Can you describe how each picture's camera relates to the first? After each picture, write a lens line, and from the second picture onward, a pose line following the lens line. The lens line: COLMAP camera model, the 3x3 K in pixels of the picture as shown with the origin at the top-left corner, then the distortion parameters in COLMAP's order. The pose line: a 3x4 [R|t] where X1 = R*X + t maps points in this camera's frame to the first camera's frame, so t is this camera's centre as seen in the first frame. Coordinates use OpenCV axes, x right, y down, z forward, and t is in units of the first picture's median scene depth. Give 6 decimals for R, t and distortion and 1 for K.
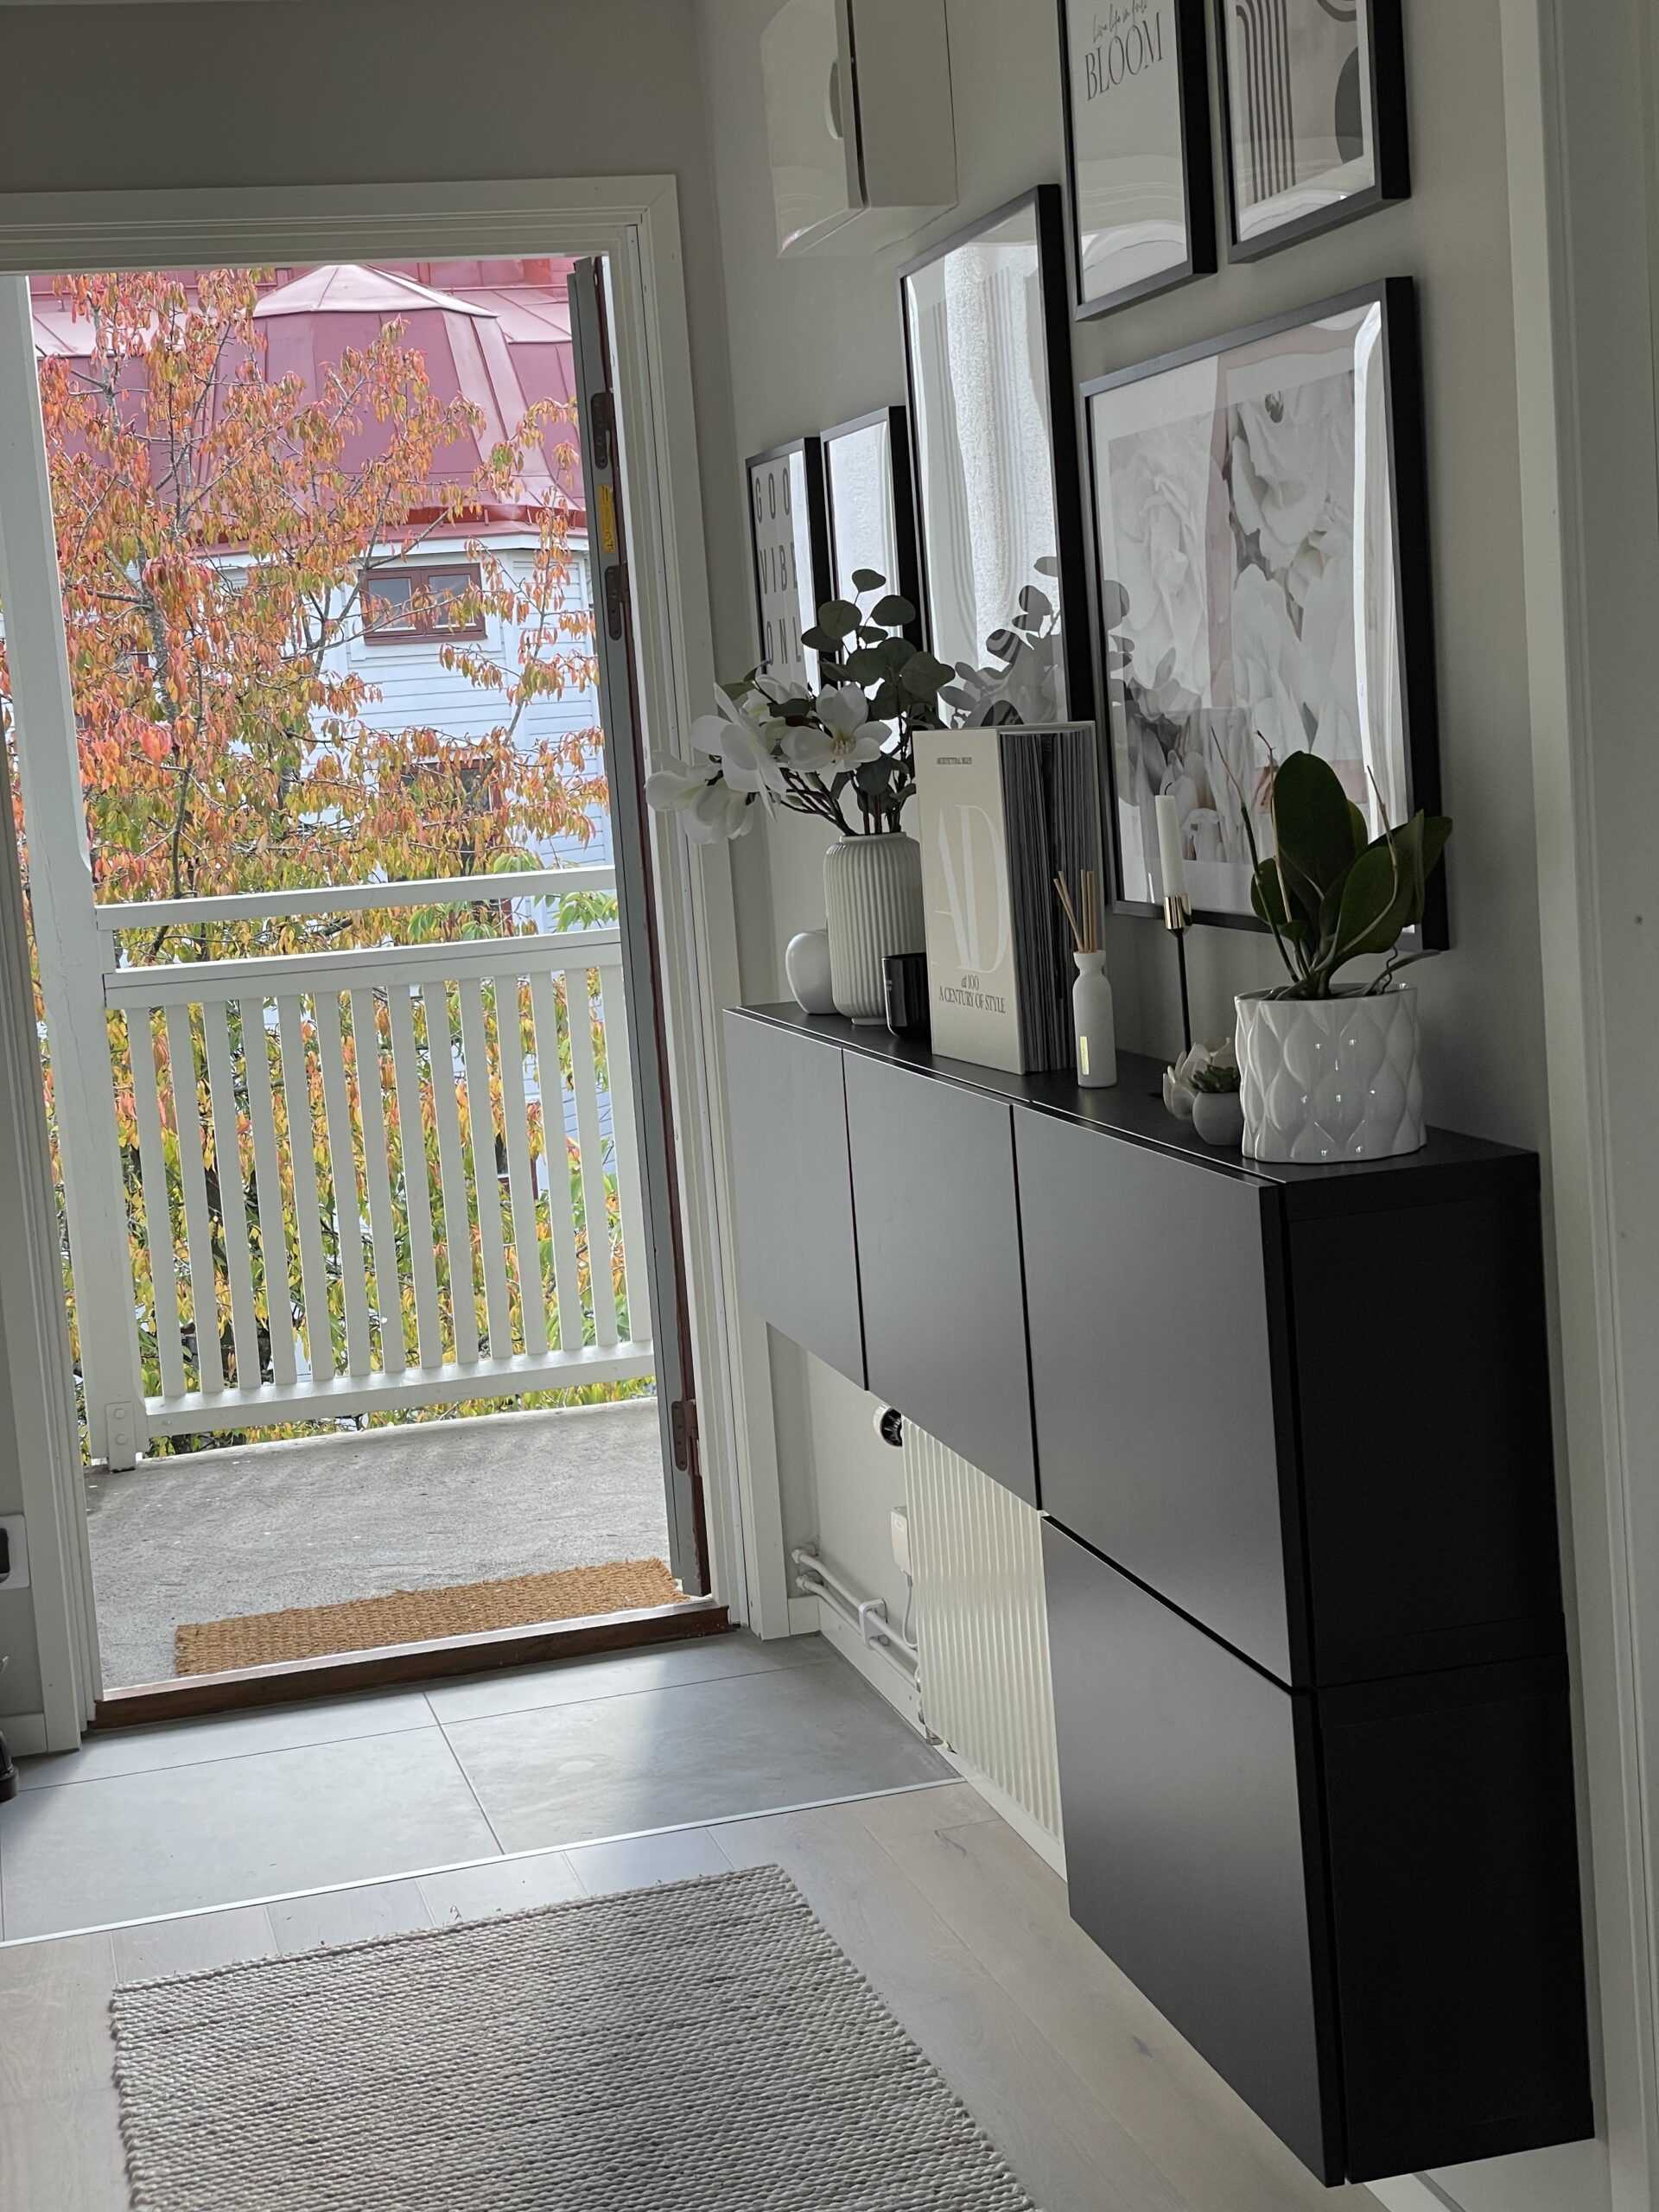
lens RADIAL K [[3320.8, 0, 837.1], [0, 3320.8, 1093.9], [0, 0, 1]] dist [0.014697, 0.000000]
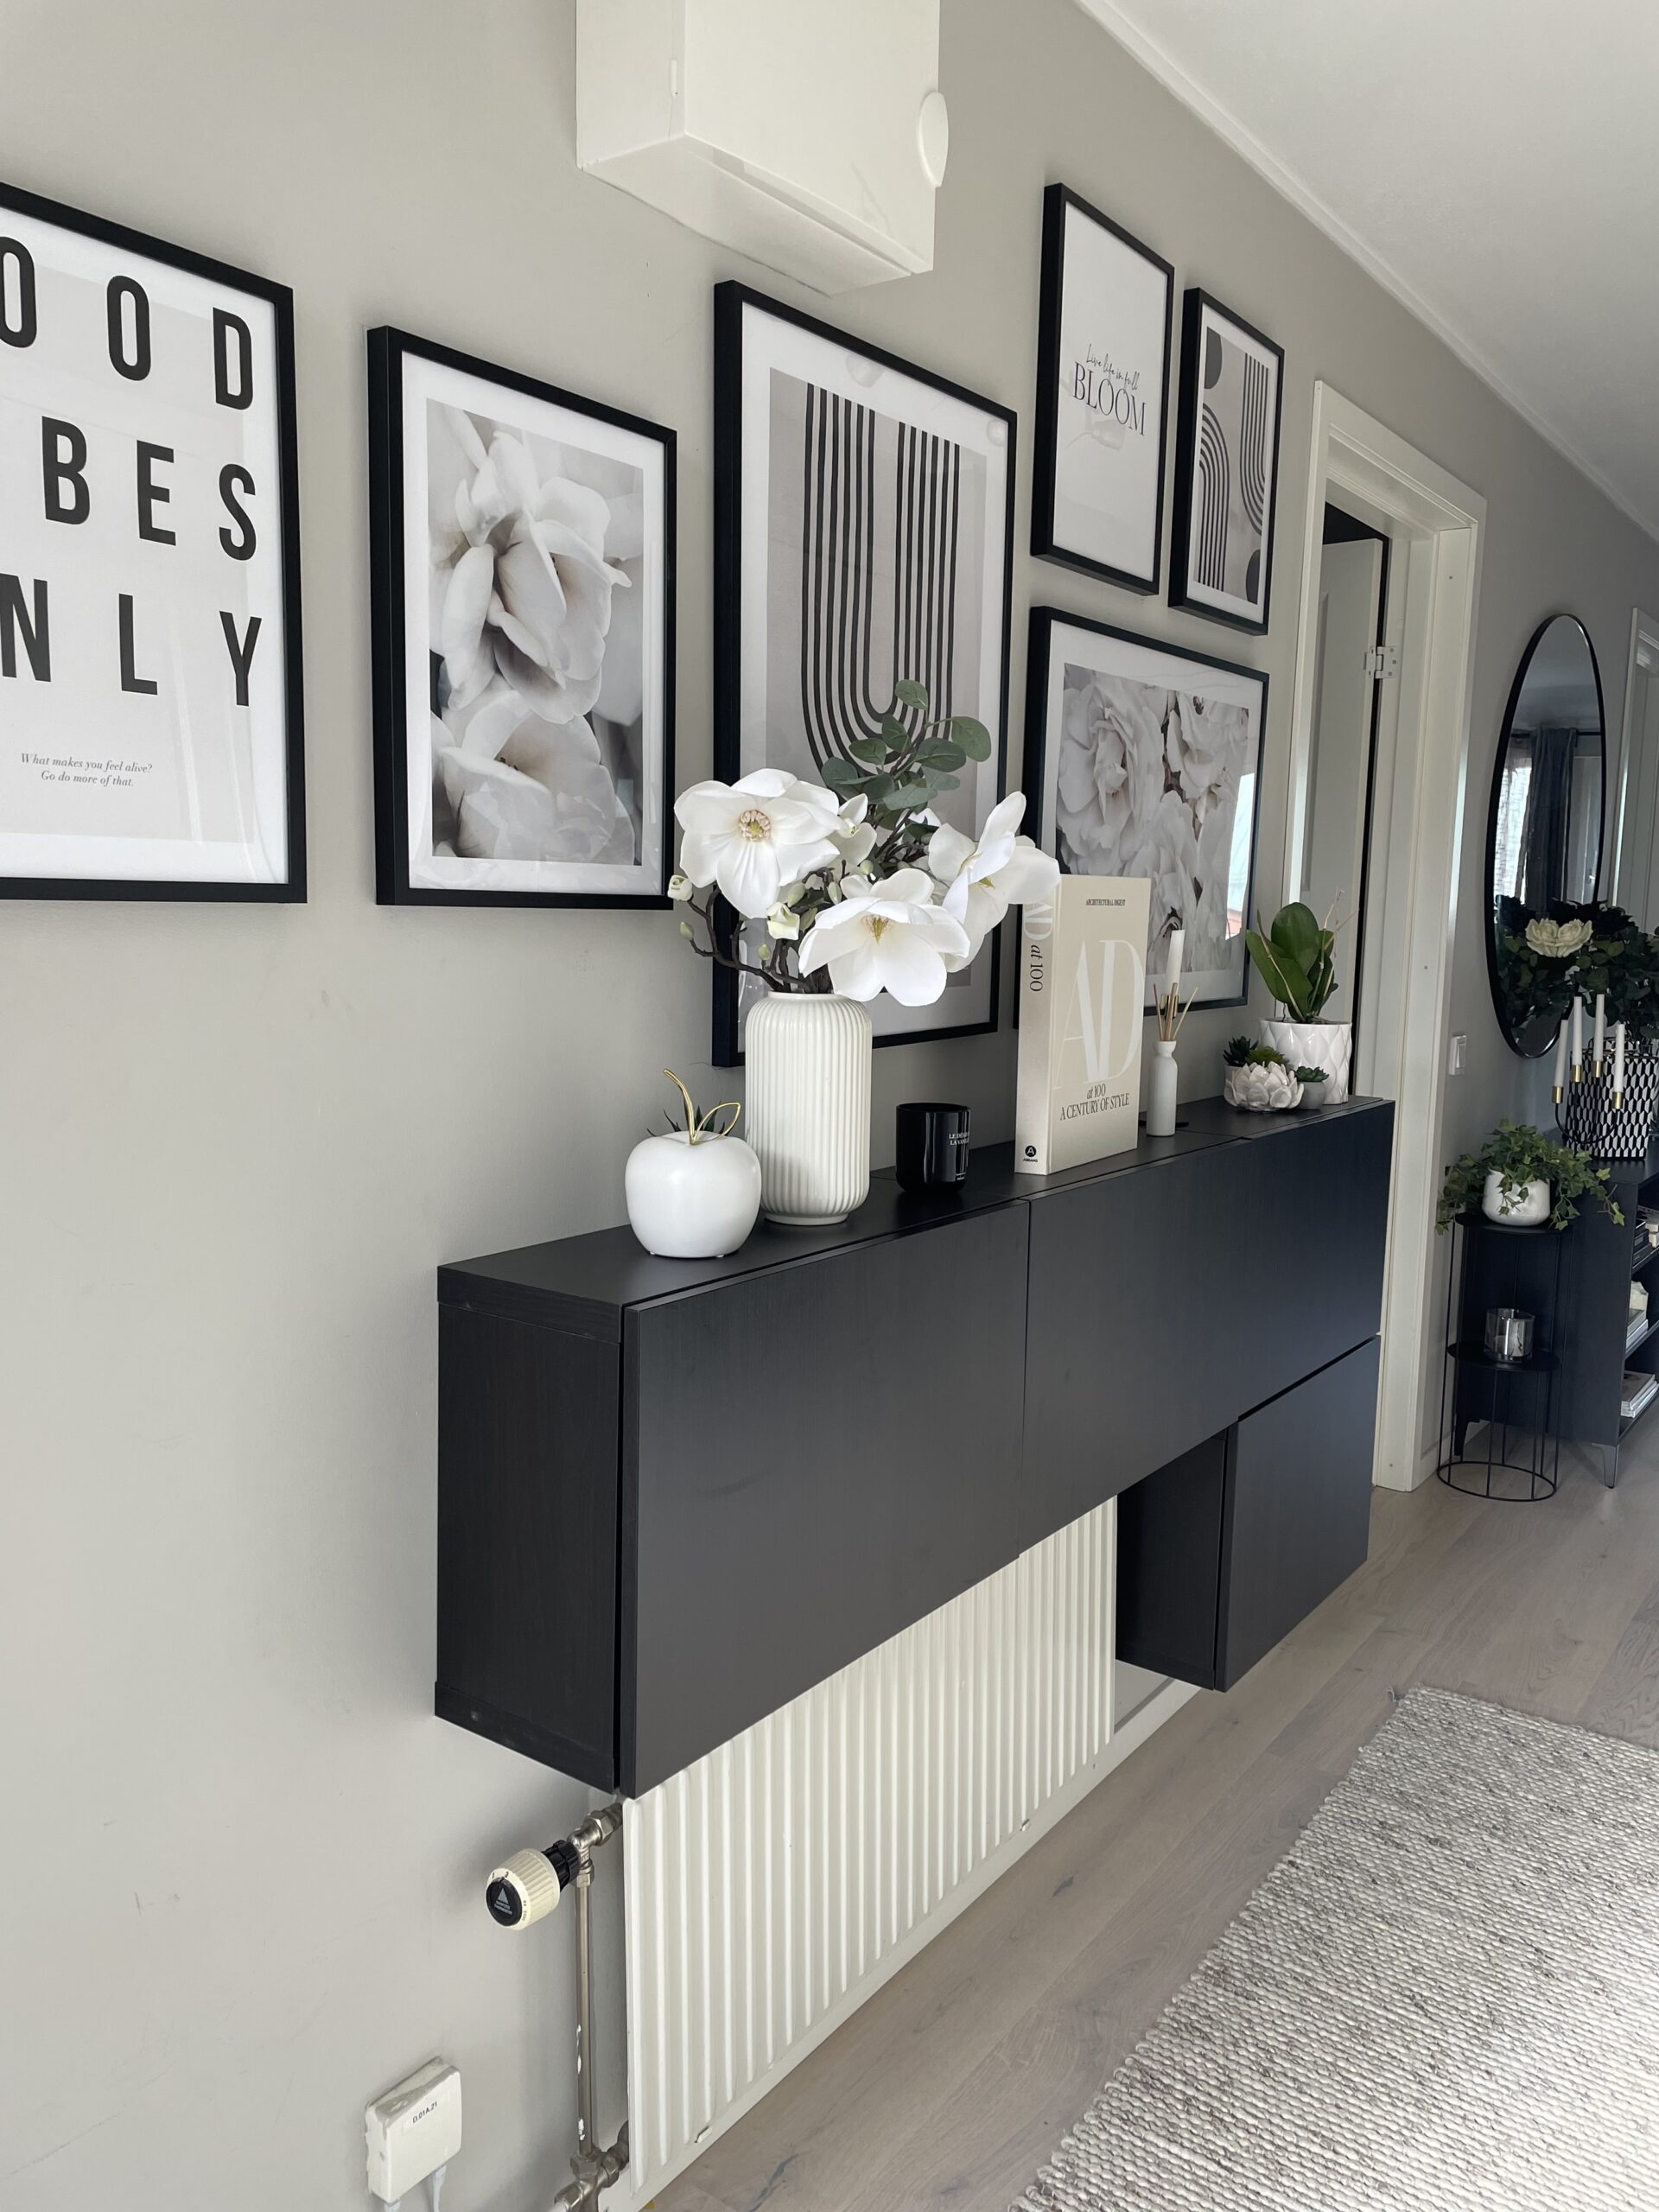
lens RADIAL K [[1656.4, 0, 829.7], [0, 1656.4, 1111.3], [0, 0, 1]] dist [0.014684, 0.001651]
pose [[-0.634107, -0.043538, 0.772019, -0.401824], [0.114977, 0.982006, 0.149818, -0.143036], [-0.764649, 0.183765, -0.617691, 1.634992]]
